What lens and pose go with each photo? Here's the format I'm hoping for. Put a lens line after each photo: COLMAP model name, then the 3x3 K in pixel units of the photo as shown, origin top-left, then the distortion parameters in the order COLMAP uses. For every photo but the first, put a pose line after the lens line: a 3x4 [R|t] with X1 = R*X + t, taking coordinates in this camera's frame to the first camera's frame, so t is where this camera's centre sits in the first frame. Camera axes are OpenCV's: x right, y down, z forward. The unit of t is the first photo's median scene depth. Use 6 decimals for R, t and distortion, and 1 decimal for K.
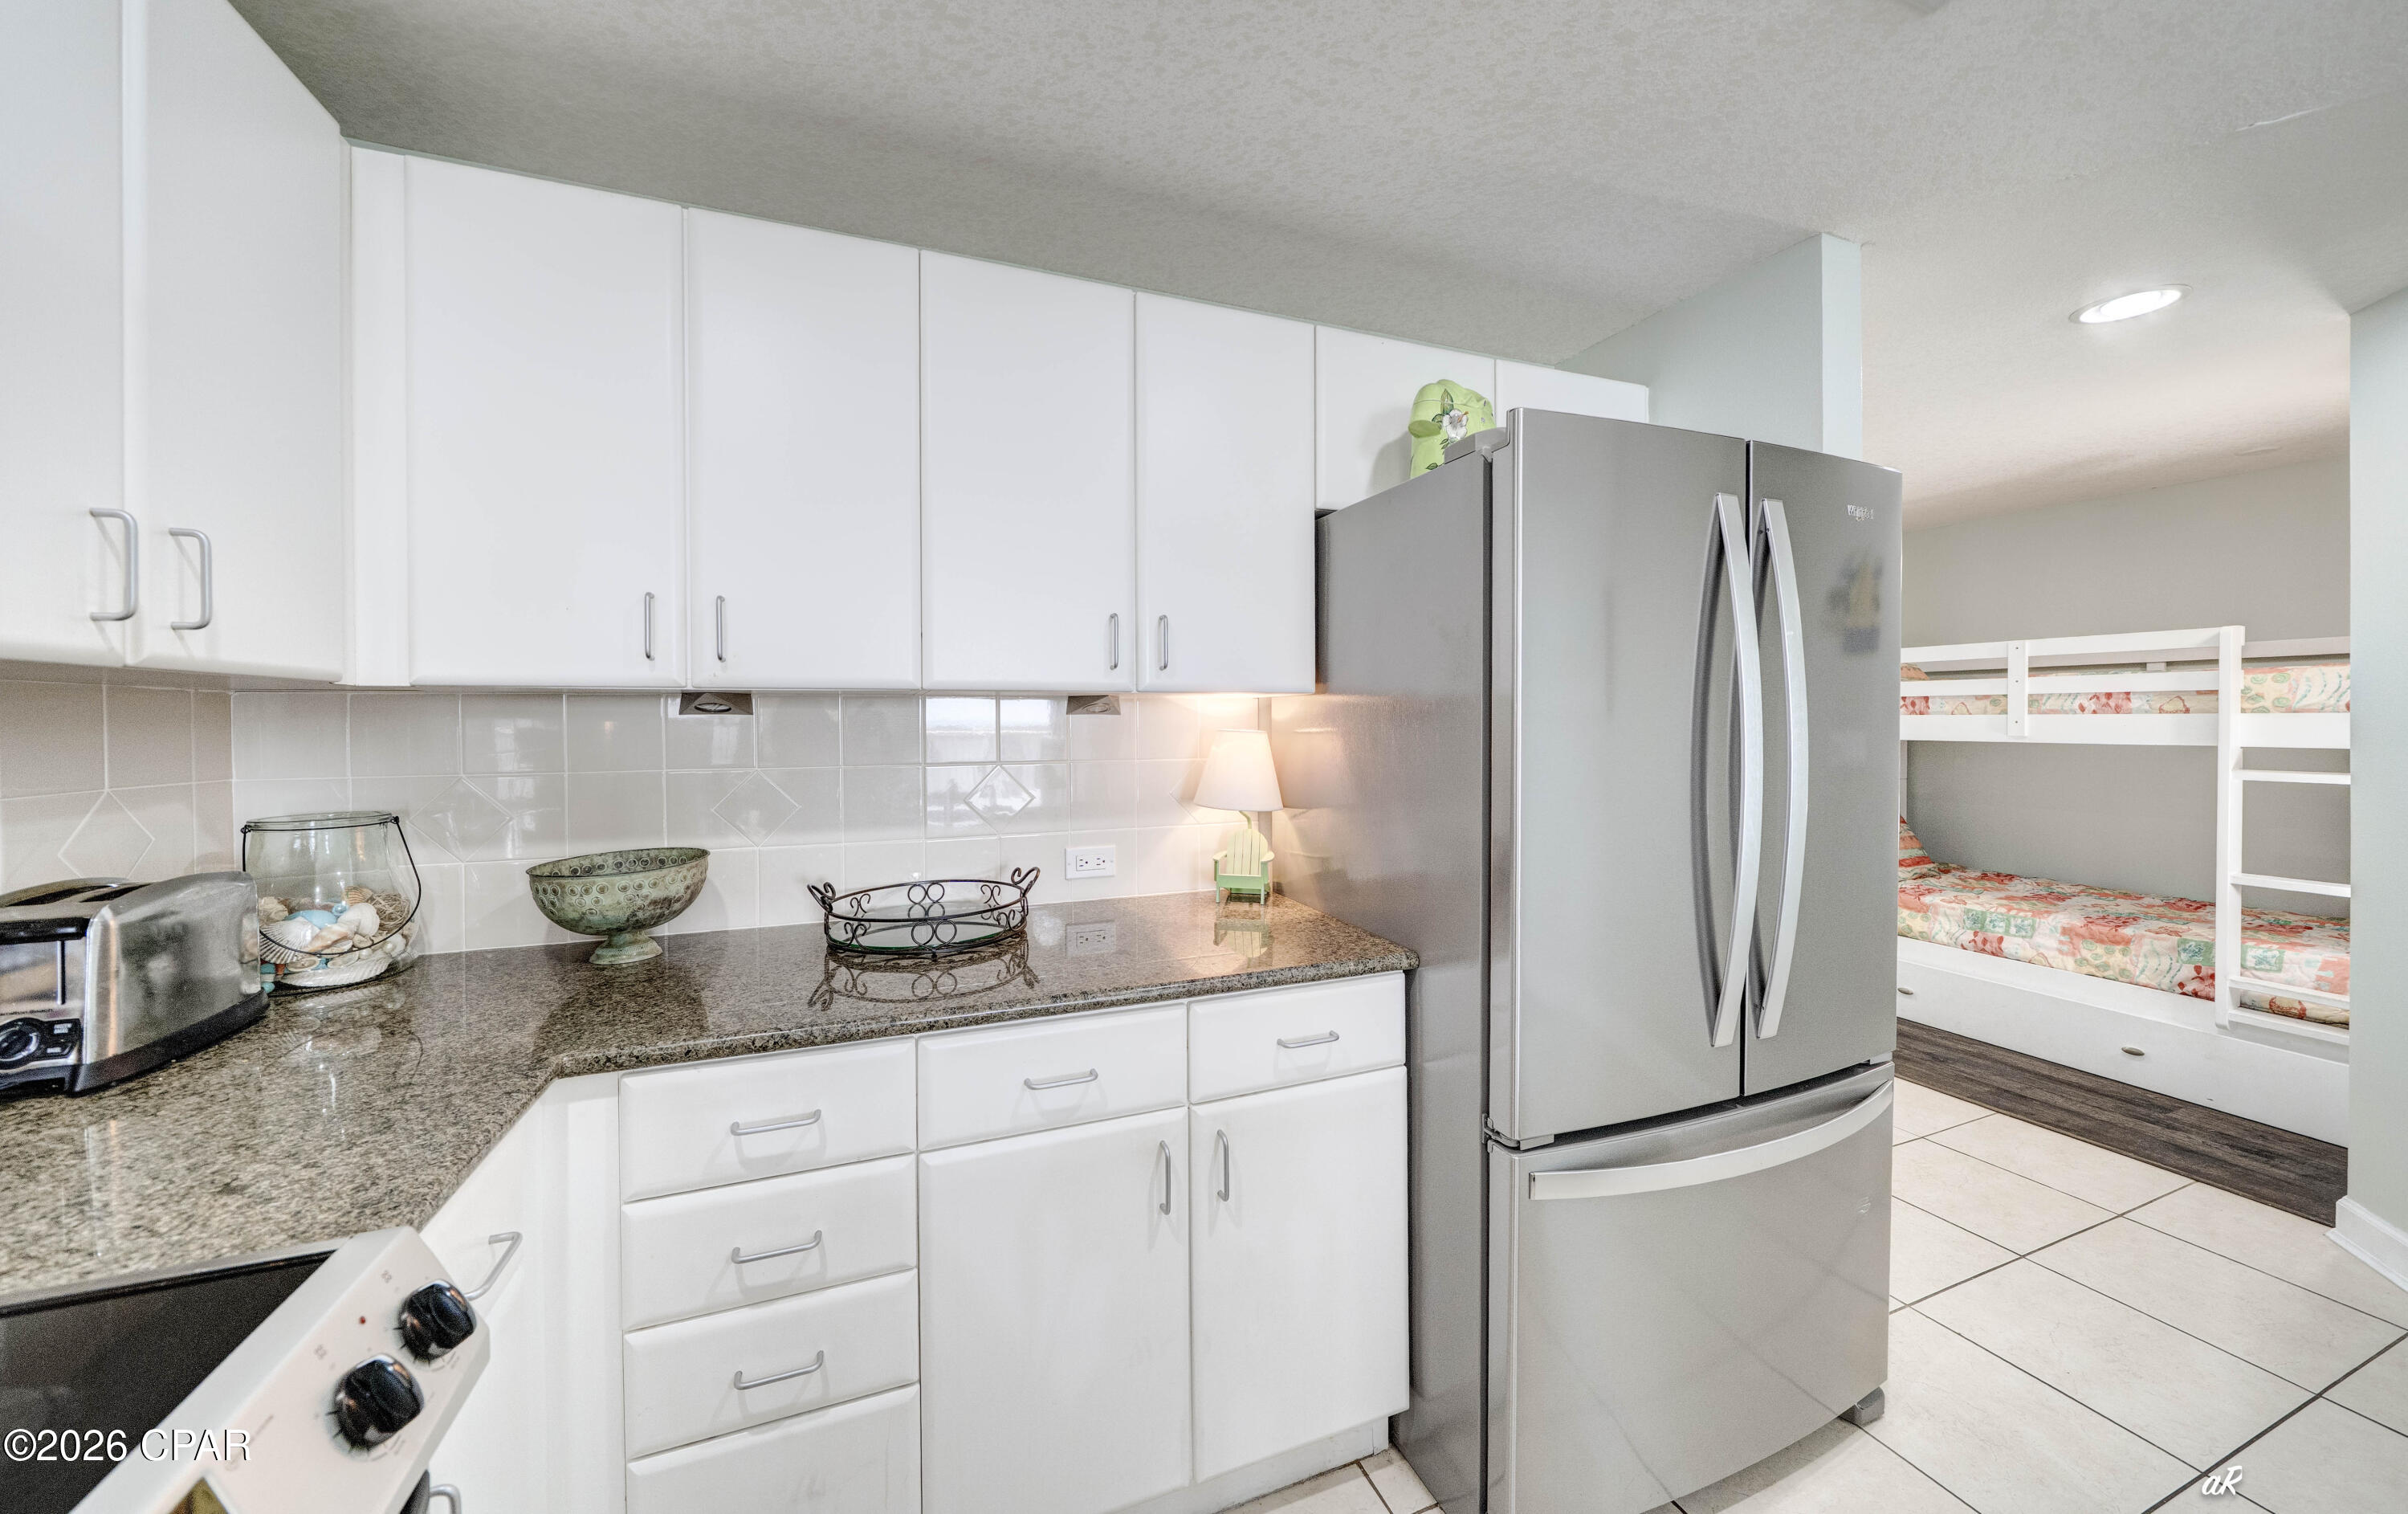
lens RADIAL K [[839.8, 0, 1201.9], [0, 839.8, 729.4], [0, 0, 1]] dist [-0.001701, -0.000196]
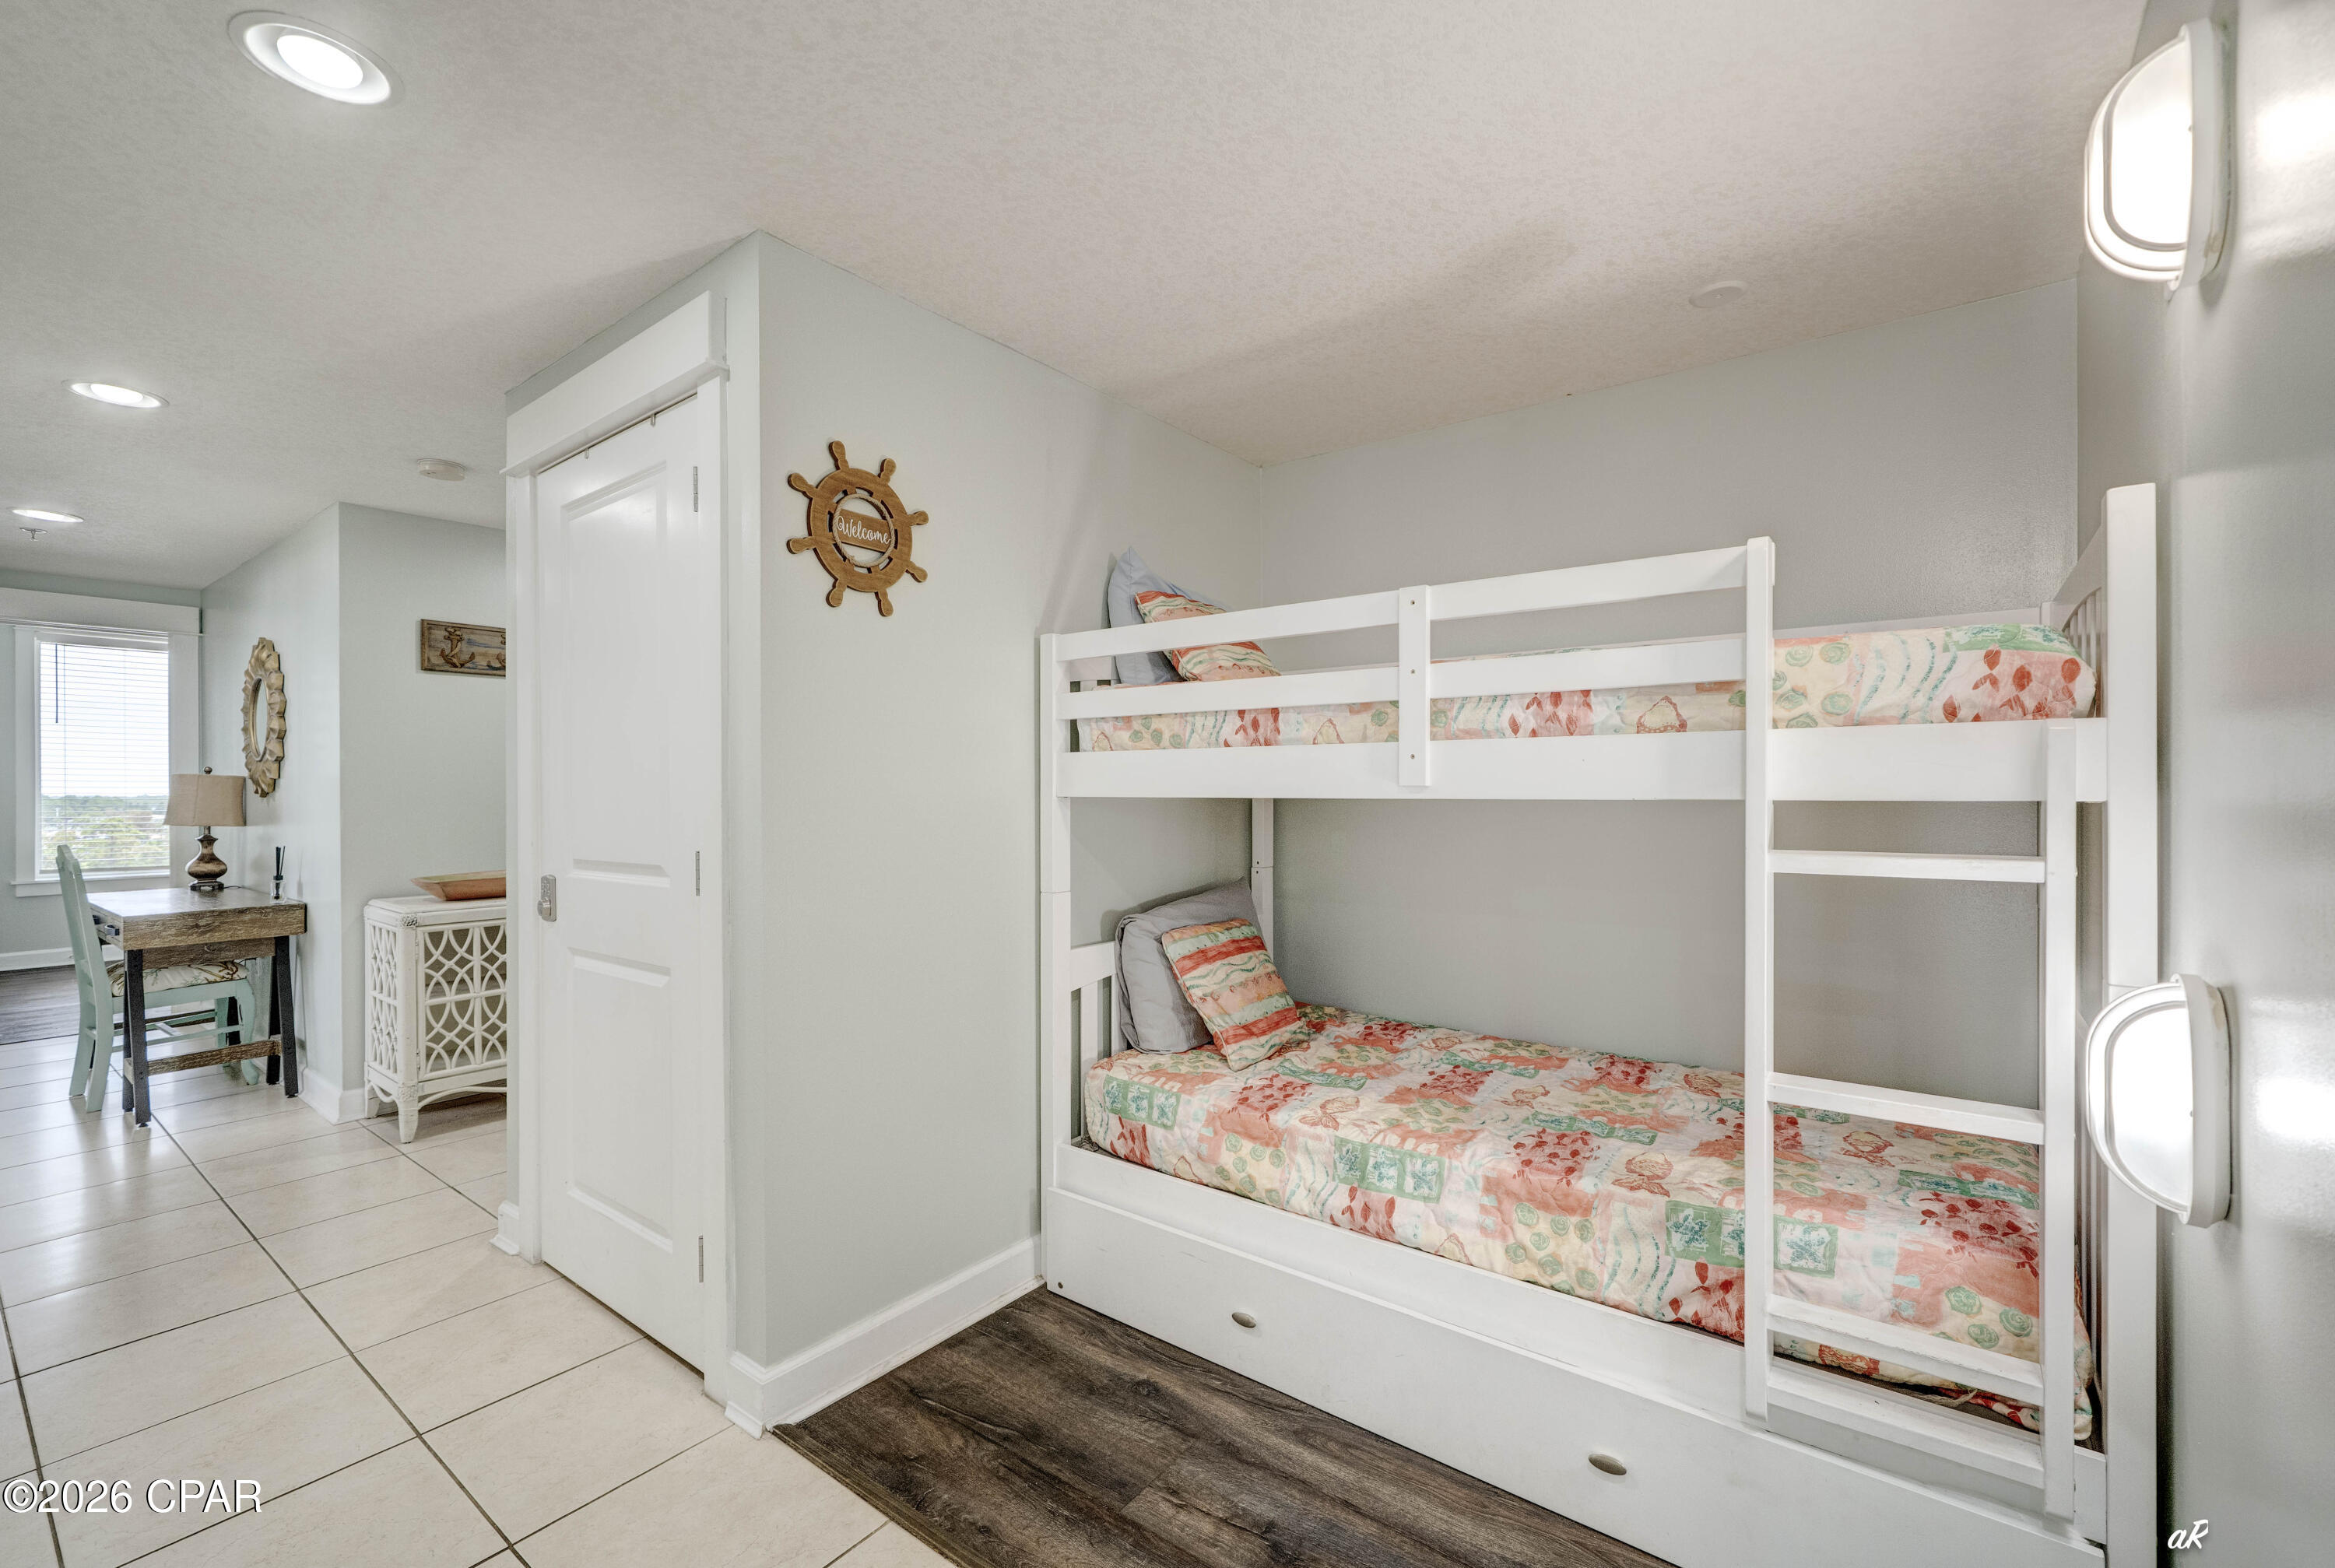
lens RADIAL K [[972.3, 0, 1168.5], [0, 972.3, 795.7], [0, 0, 1]] dist [0.001302, 0.000029]
pose [[0.857295, 0.002624, 0.514819, 0.596250], [0.002991, 0.999945, -0.010077, 0.019989], [-0.514817, 0.010179, 0.857239, 0.627374]]
